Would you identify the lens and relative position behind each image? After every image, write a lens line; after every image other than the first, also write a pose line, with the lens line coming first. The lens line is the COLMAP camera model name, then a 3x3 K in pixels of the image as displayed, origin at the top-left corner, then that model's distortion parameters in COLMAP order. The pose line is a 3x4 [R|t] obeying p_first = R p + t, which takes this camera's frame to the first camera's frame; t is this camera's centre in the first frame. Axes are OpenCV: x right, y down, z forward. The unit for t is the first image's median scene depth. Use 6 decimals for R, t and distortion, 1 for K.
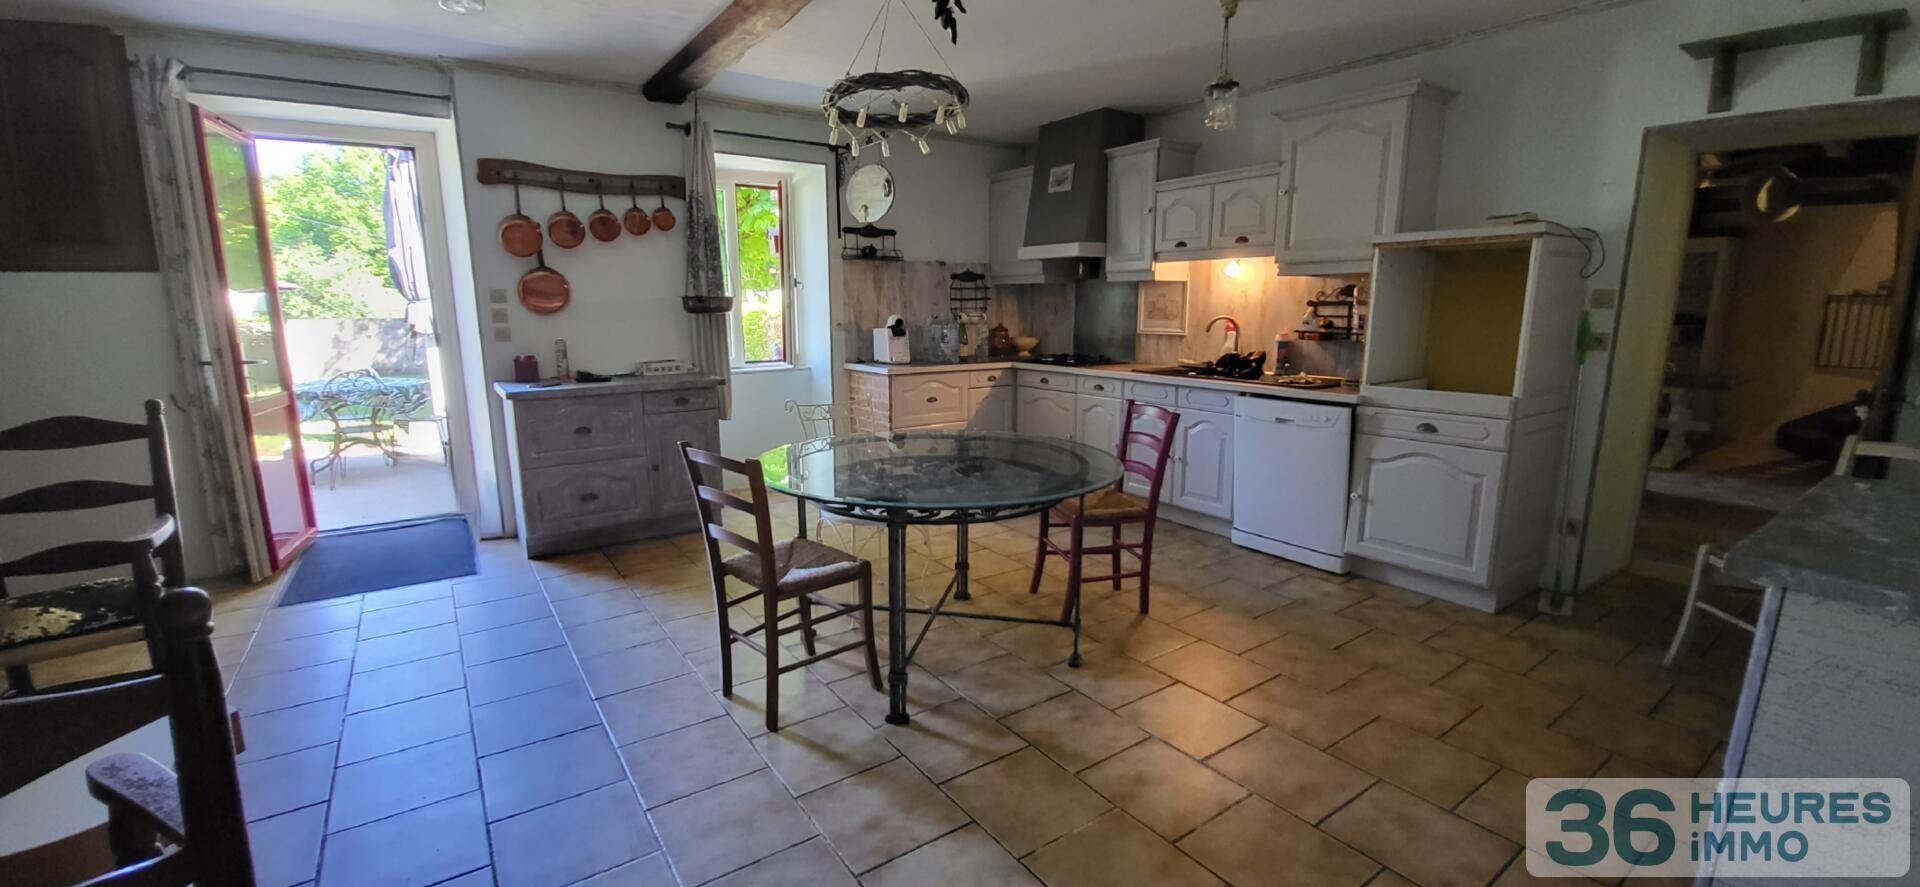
lens RADIAL K [[764.2, 0, 952.8], [0, 764.2, 443.3], [0, 0, 1]] dist [-0.002000, -0.000242]
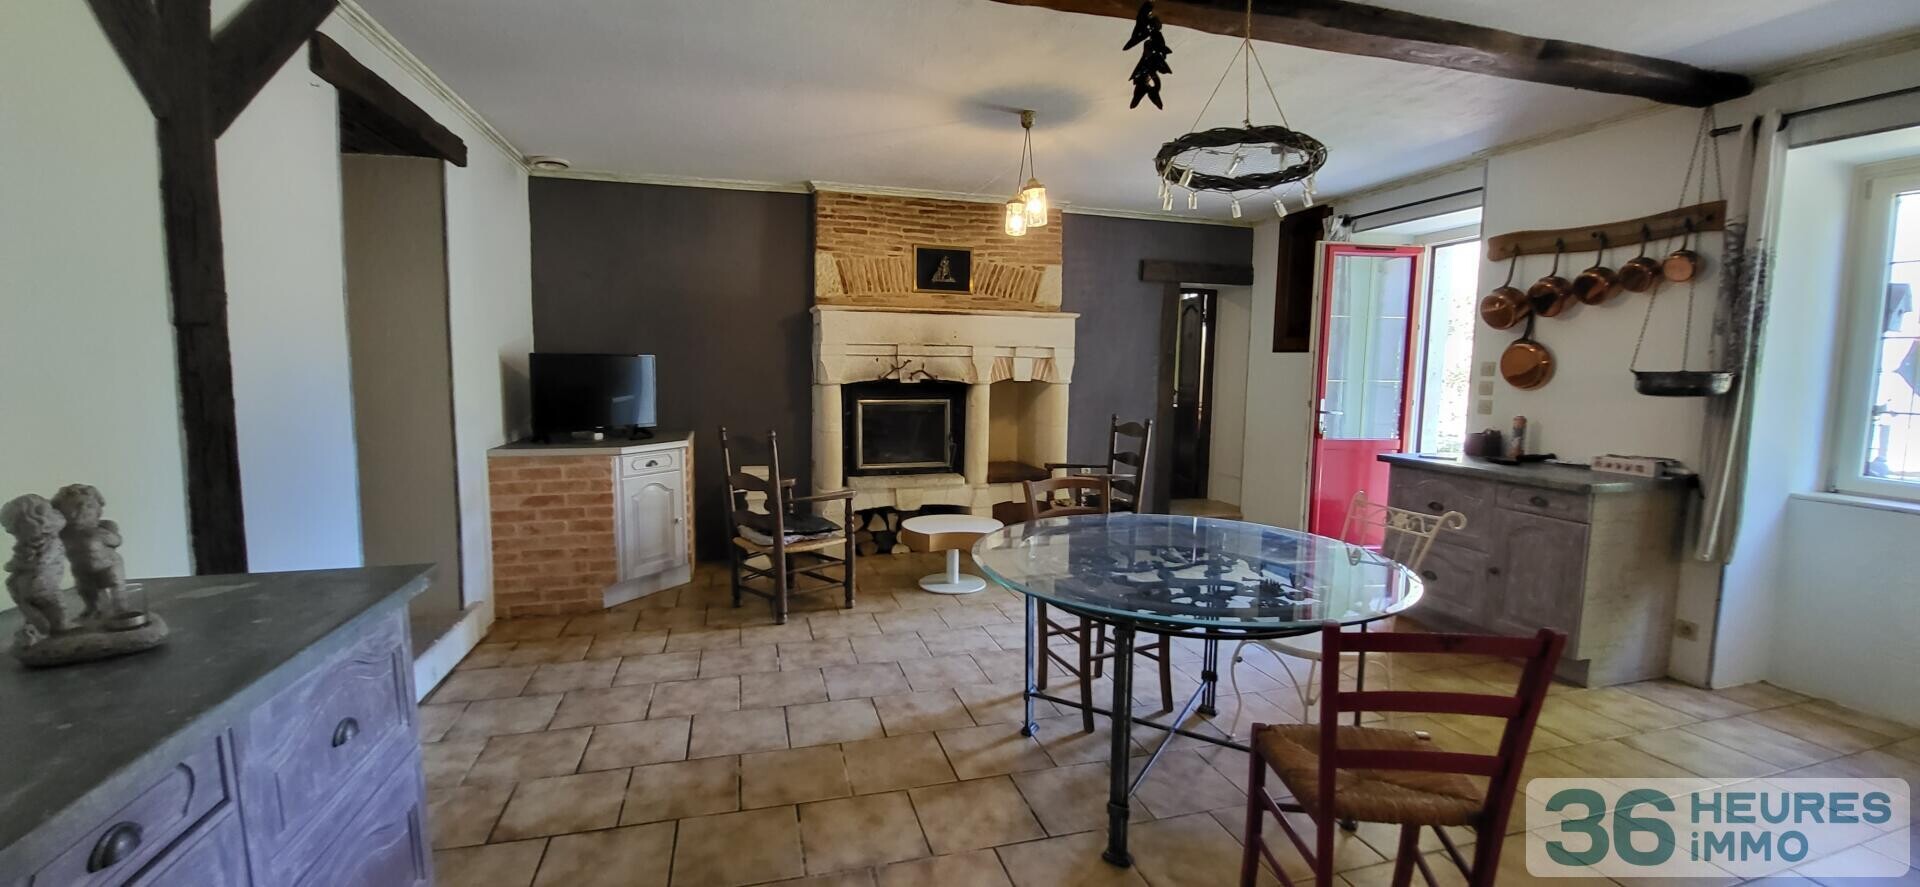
lens RADIAL K [[764.2, 0, 952.8], [0, 764.2, 443.3], [0, 0, 1]] dist [-0.002000, -0.000242]
pose [[-0.330636, 0.094508, -0.939014, 0.581178], [-0.188304, 0.968361, 0.163765, -0.127485], [0.924782, 0.230966, -0.302379, 0.662344]]
